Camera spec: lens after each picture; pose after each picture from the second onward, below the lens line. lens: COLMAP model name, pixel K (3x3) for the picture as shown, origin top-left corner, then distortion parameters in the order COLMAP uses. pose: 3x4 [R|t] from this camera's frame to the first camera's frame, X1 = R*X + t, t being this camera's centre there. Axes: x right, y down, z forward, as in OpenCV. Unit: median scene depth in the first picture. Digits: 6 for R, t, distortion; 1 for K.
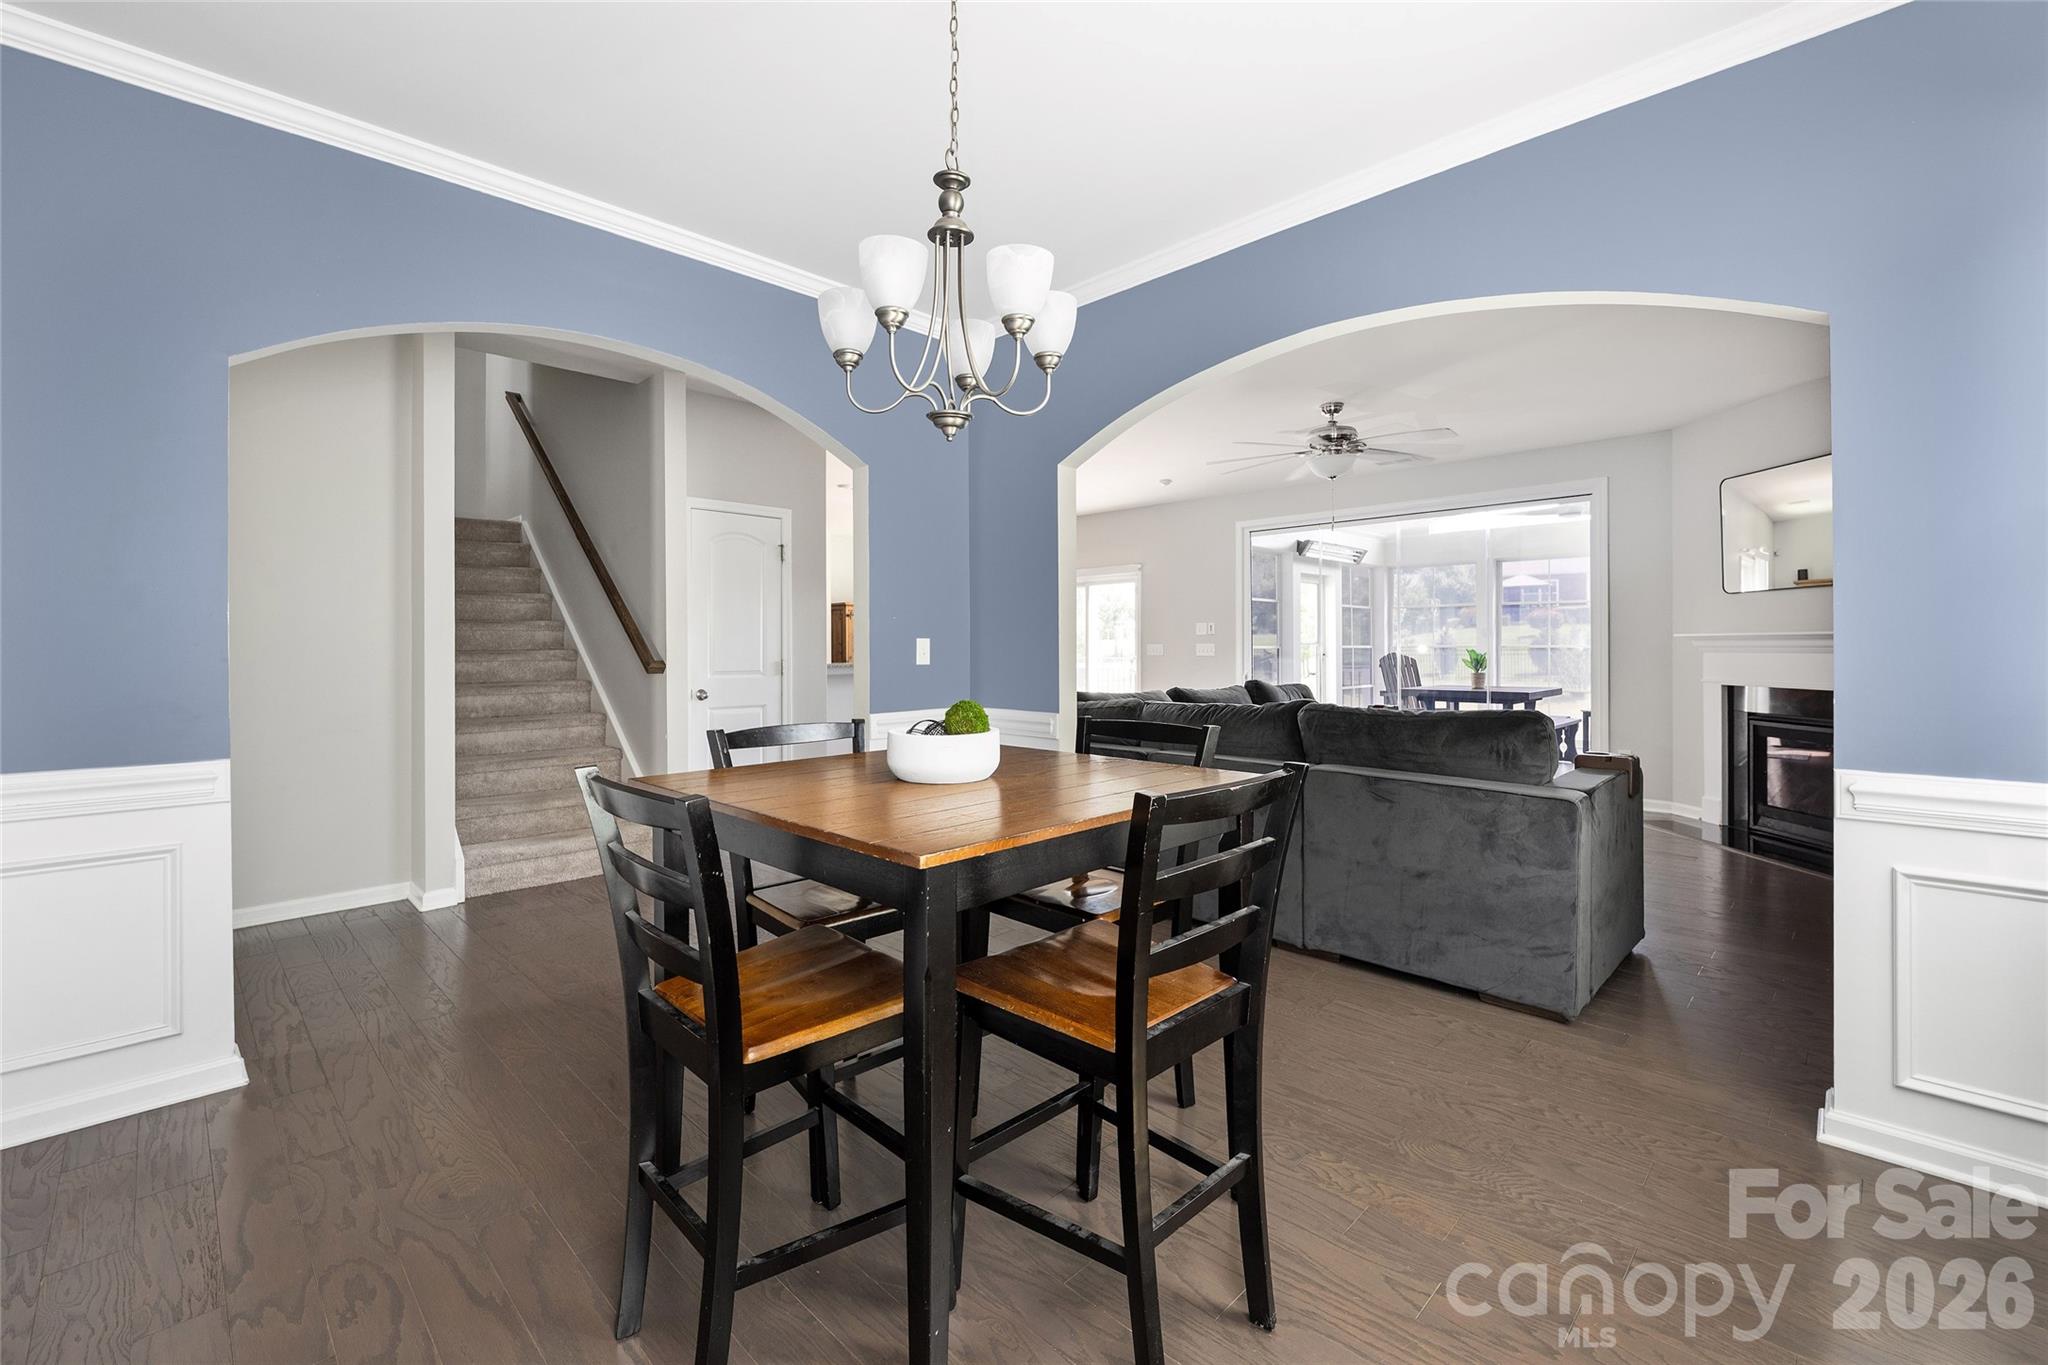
lens RADIAL K [[853.9, 0, 1022.8], [0, 853.9, 648.5], [0, 0, 1]] dist [0.002631, 0.000228]
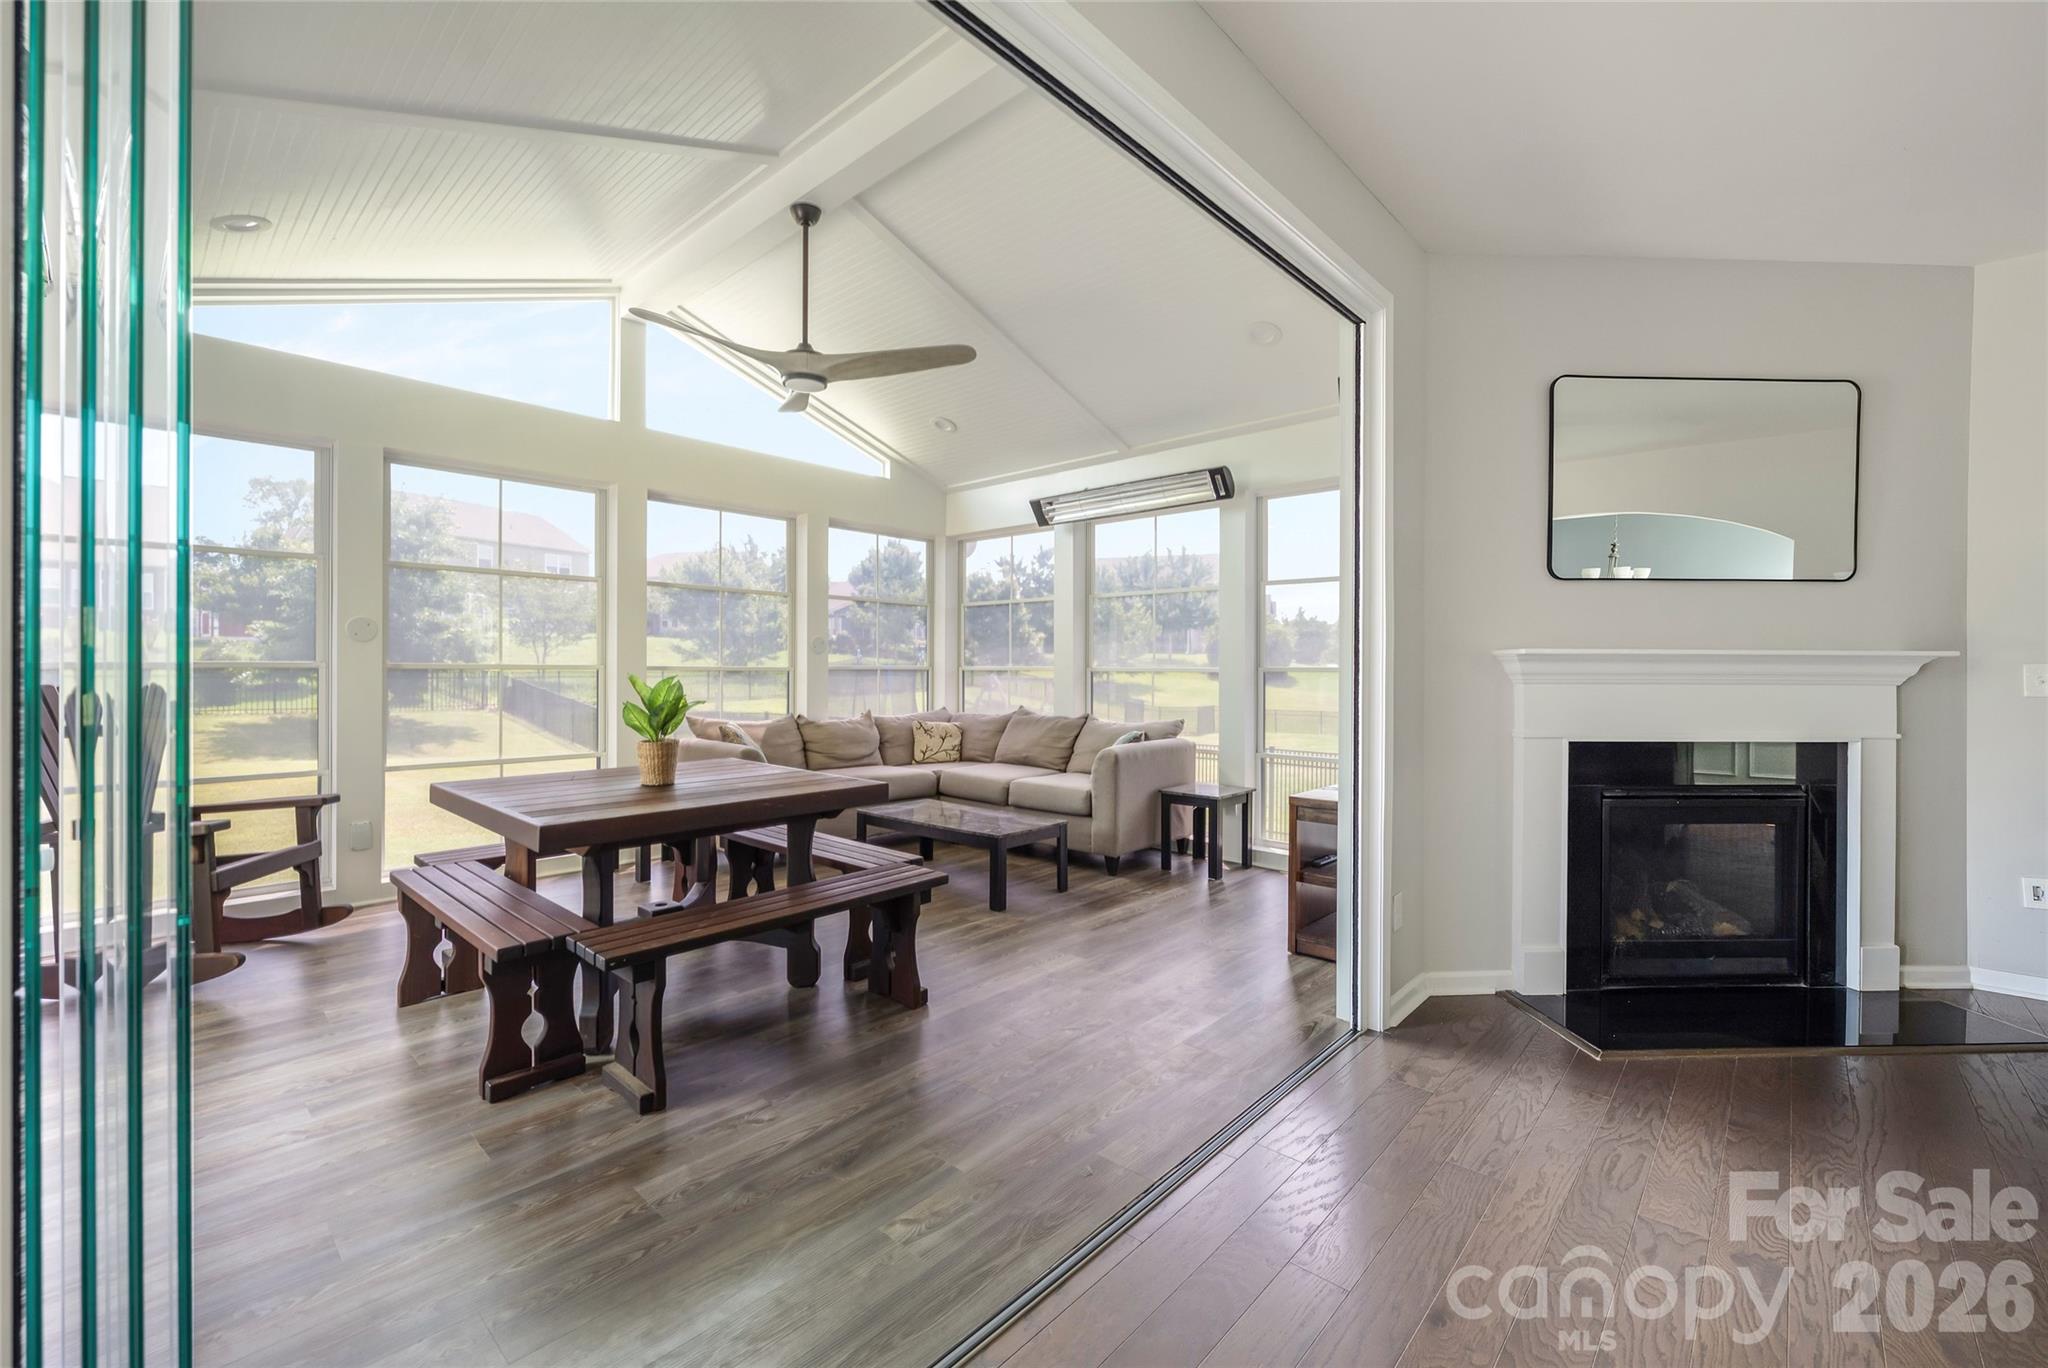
lens RADIAL K [[843.6, 0, 1031.9], [0, 843.6, 672.7], [0, 0, 1]] dist [-0.001306, -0.000227]
pose [[-0.032332, -0.000628, 0.999477, 0.215731], [-0.002985, 0.999995, 0.000531, -0.001044], [-0.999473, -0.002966, -0.032333, 1.080155]]
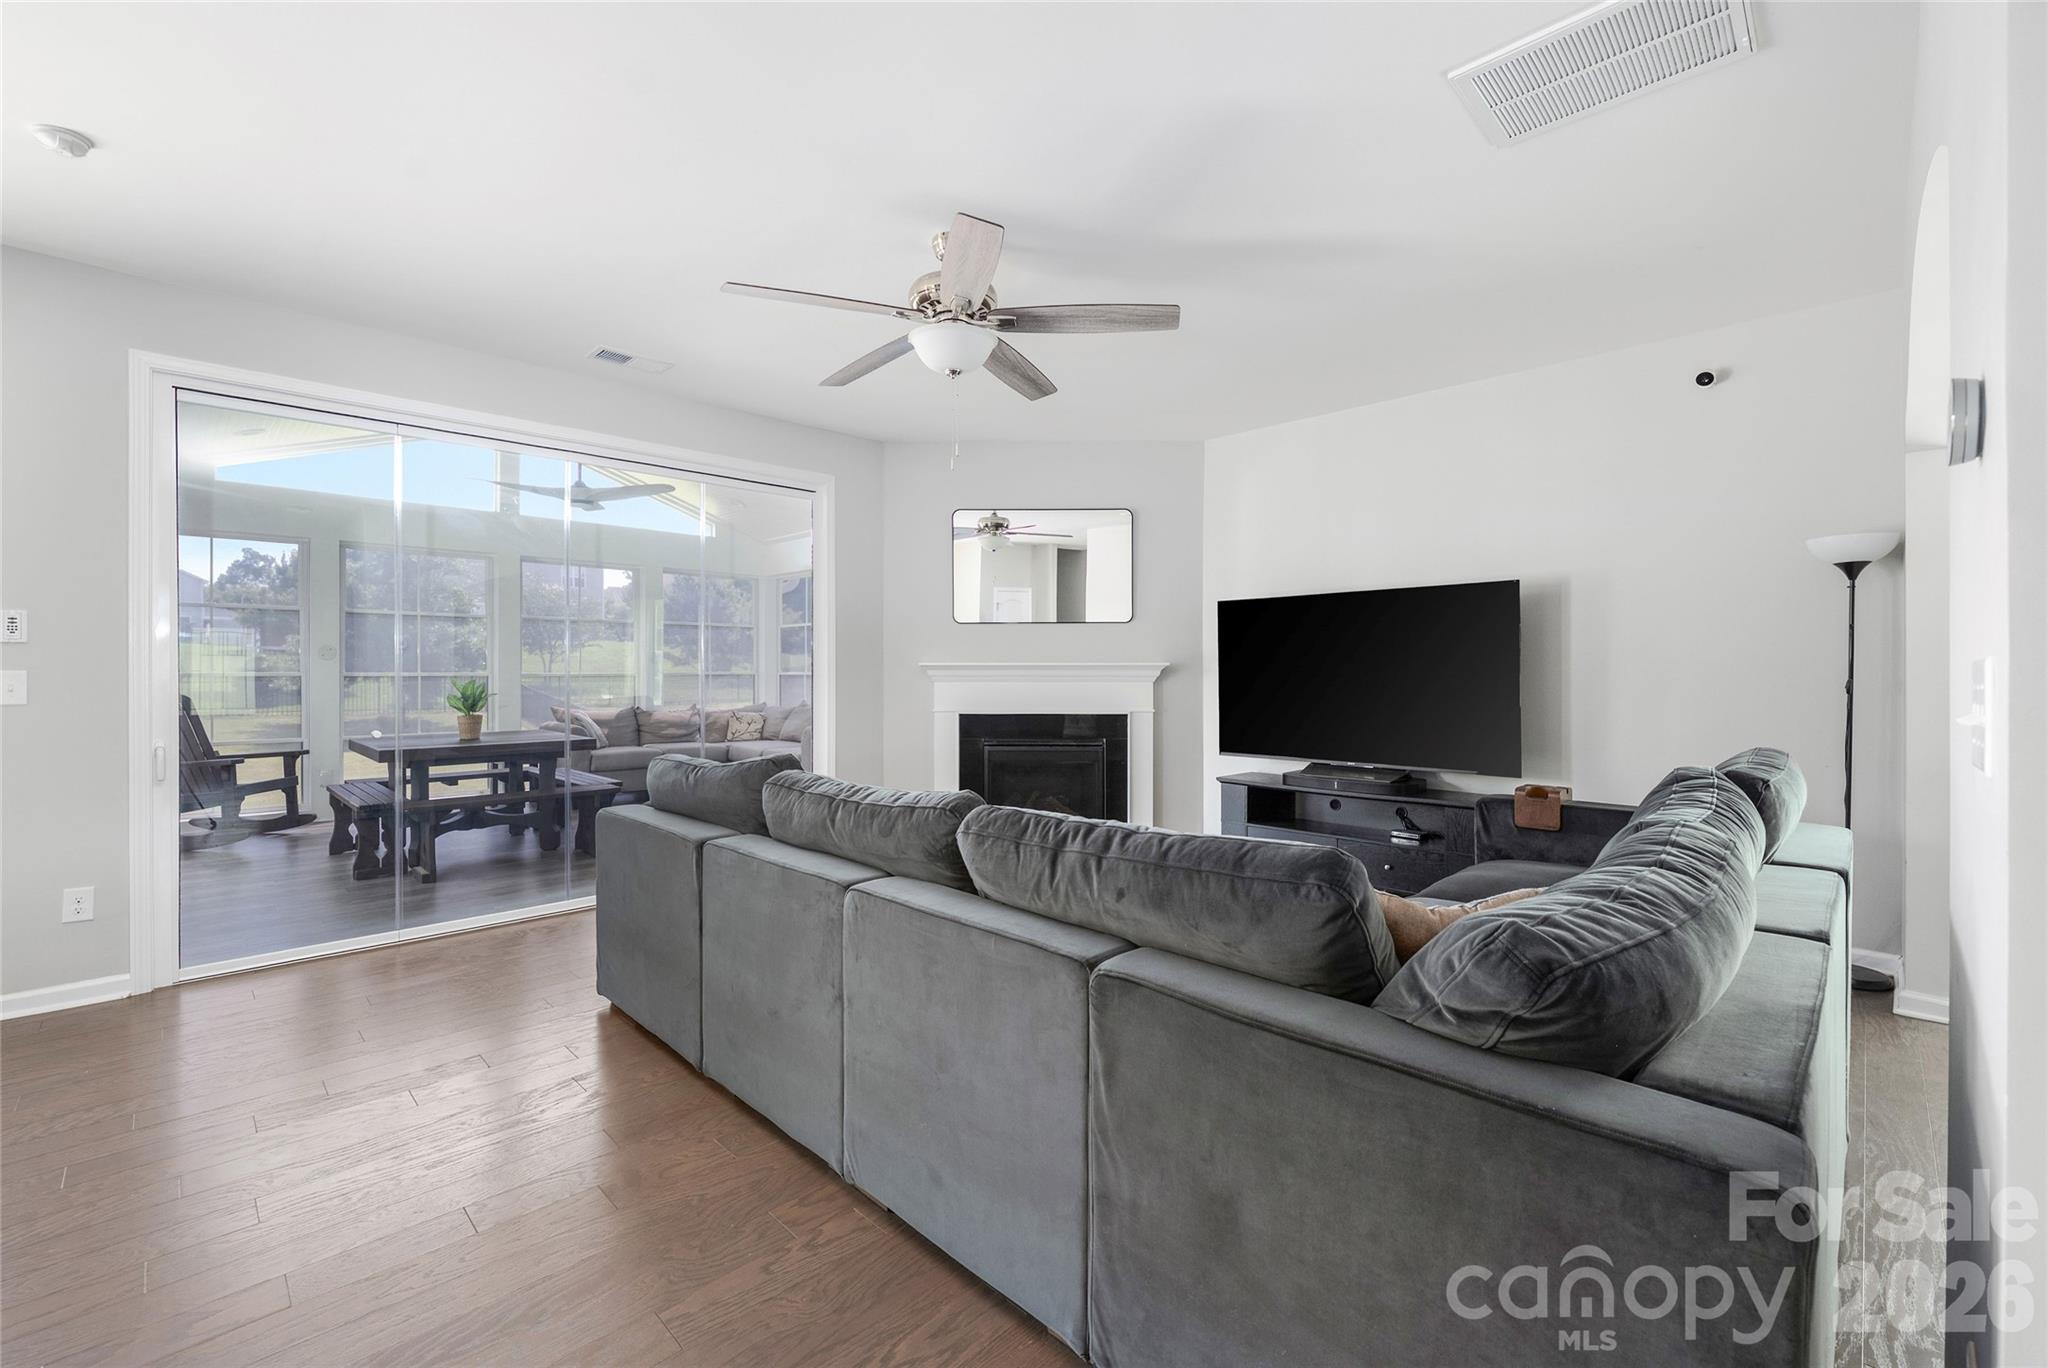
lens RADIAL K [[843.4, 0, 1024.0], [0, 843.4, 684.0], [0, 0, 1]] dist [0.000974, 0.000165]
pose [[0.005581, -0.009485, 0.999939, -0.149259], [0.001433, 0.999954, 0.009477, -0.001273], [-0.999983, 0.001380, 0.005594, 0.717883]]
